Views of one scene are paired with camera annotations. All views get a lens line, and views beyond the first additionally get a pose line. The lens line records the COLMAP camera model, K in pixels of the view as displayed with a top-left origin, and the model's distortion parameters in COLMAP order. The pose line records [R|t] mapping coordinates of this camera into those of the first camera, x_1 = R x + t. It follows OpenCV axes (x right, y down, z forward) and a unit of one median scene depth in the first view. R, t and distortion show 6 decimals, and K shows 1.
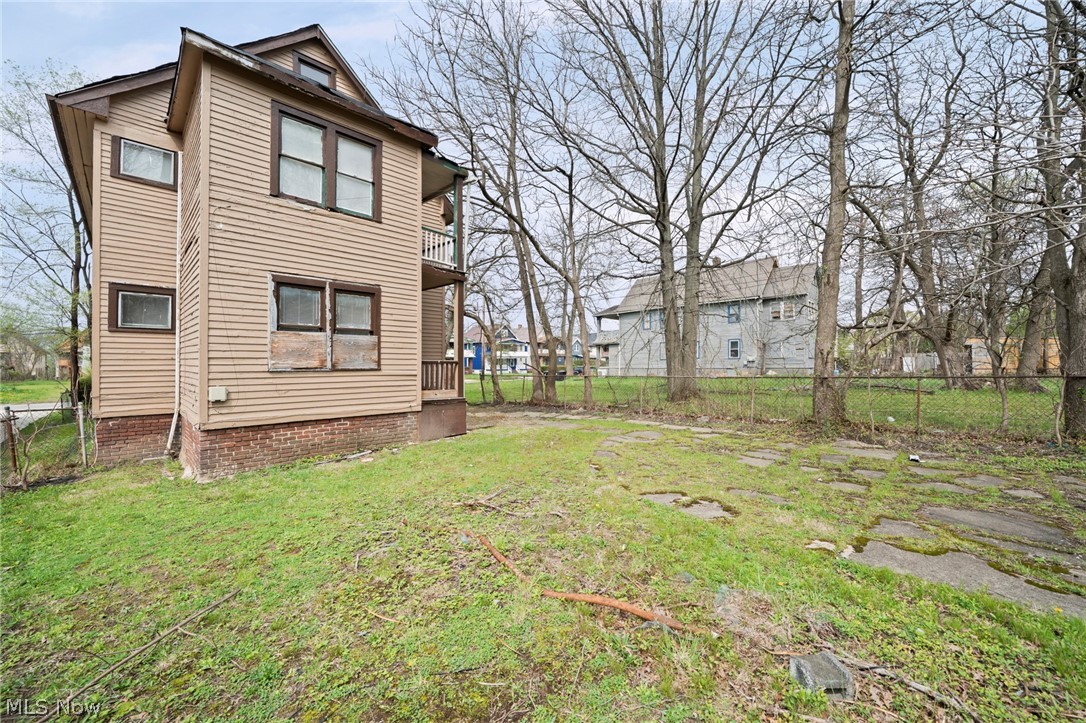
lens RADIAL K [[417.9, 0, 541.9], [0, 417.9, 359.7], [0, 0, 1]] dist [-0.001440, -0.000099]
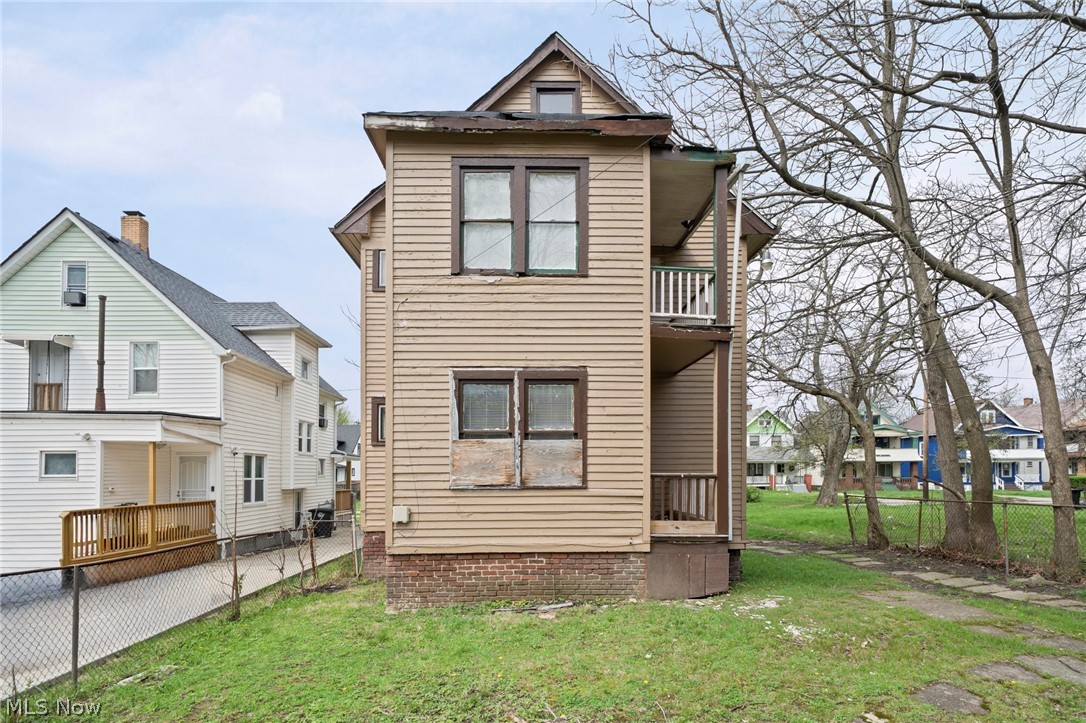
lens RADIAL K [[594.6, 0, 544.1], [0, 594.6, 464.7], [0, 0, 1]] dist [0.020780, -0.001247]
pose [[0.724686, -0.011994, -0.688975, 0.255658], [0.010016, 0.999926, -0.006873, -0.009178], [0.689007, -0.001920, 0.724752, 0.246388]]
